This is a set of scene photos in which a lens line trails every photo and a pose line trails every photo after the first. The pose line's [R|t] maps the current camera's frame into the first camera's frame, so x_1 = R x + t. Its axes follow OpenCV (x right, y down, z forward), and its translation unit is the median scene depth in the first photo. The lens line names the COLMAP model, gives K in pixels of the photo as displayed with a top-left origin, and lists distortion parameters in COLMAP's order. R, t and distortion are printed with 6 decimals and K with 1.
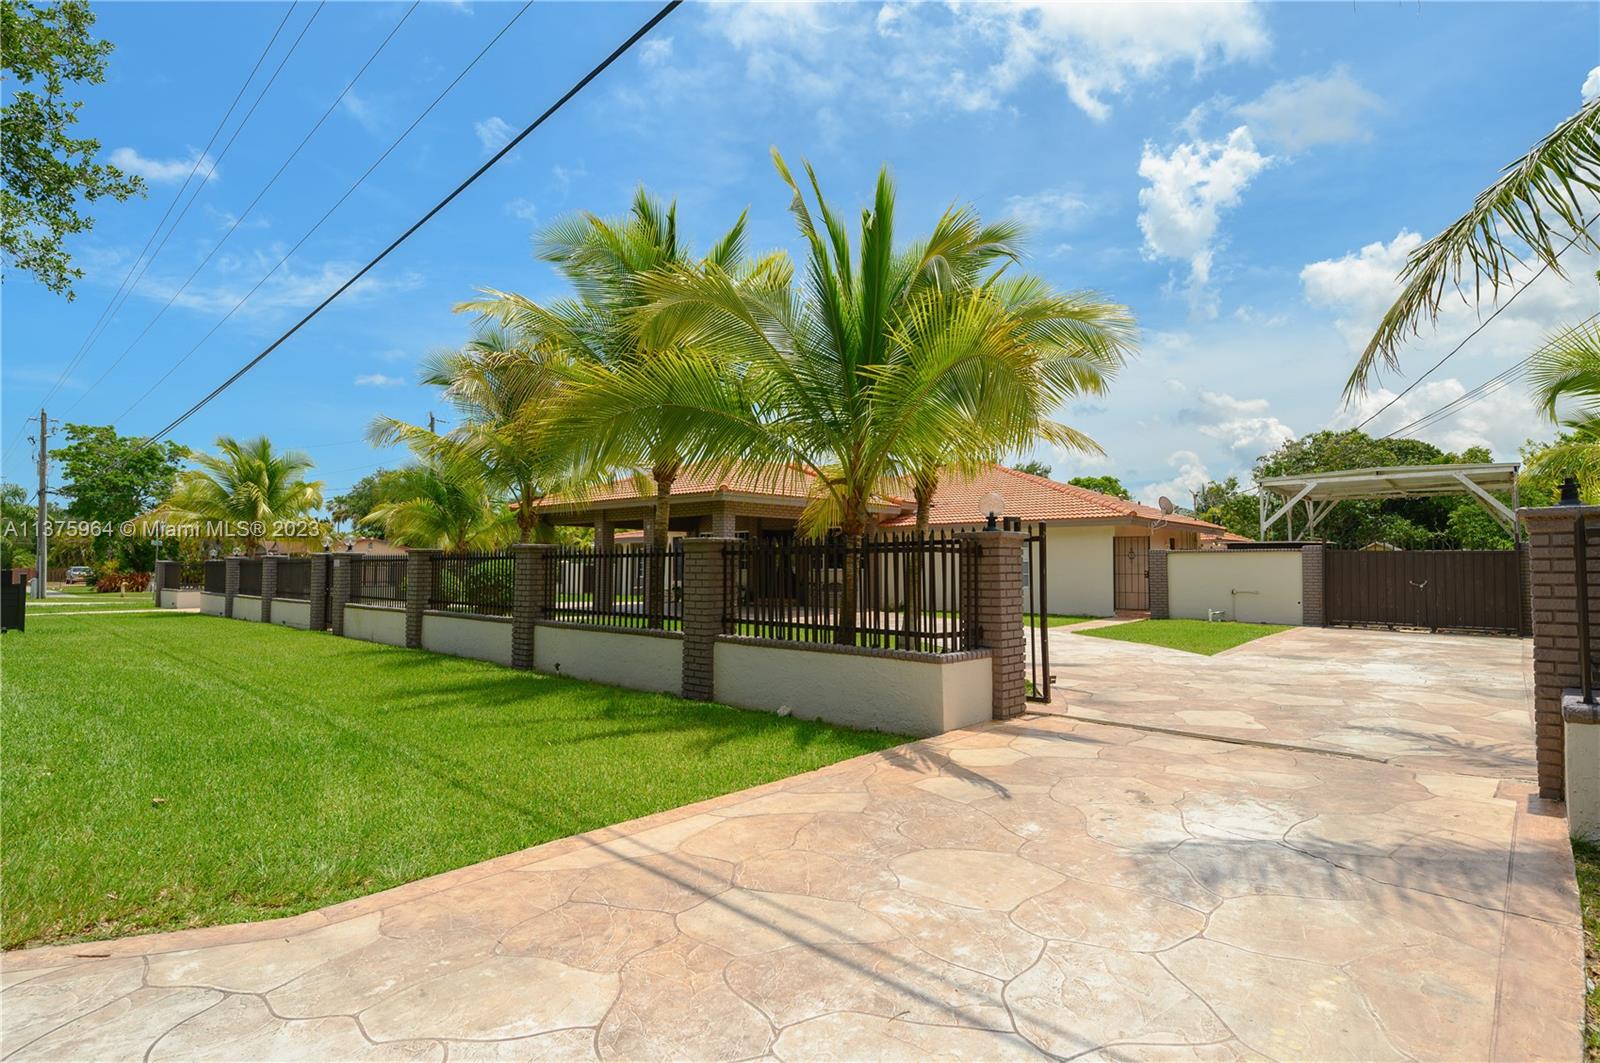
lens RADIAL K [[768.8, 0, 825.2], [0, 768.8, 544.4], [0, 0, 1]] dist [-0.001711, -0.000141]
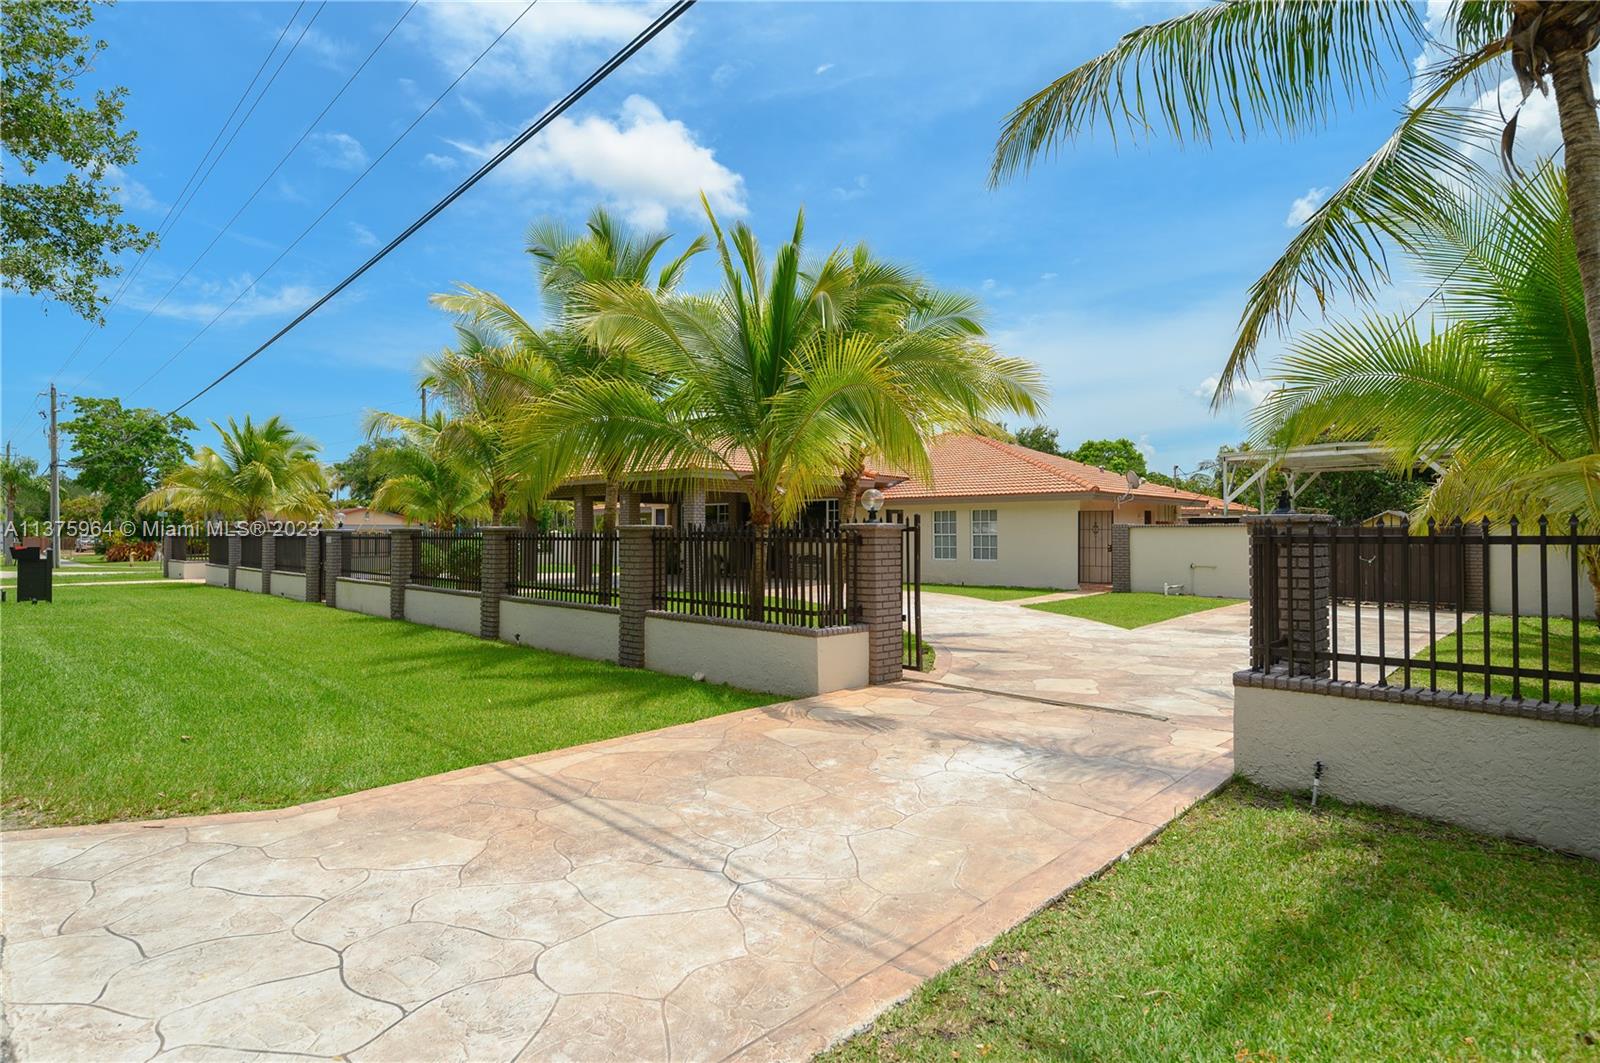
lens RADIAL K [[800.6, 0, 800.0], [0, 800.6, 531.5], [0, 0, 1]] dist [-0.001808, -0.000090]
pose [[0.999134, -0.000798, -0.041596, 0.162079], [0.001927, 0.999630, 0.027119, -0.037758], [0.041559, -0.027176, 0.998766, -0.211341]]
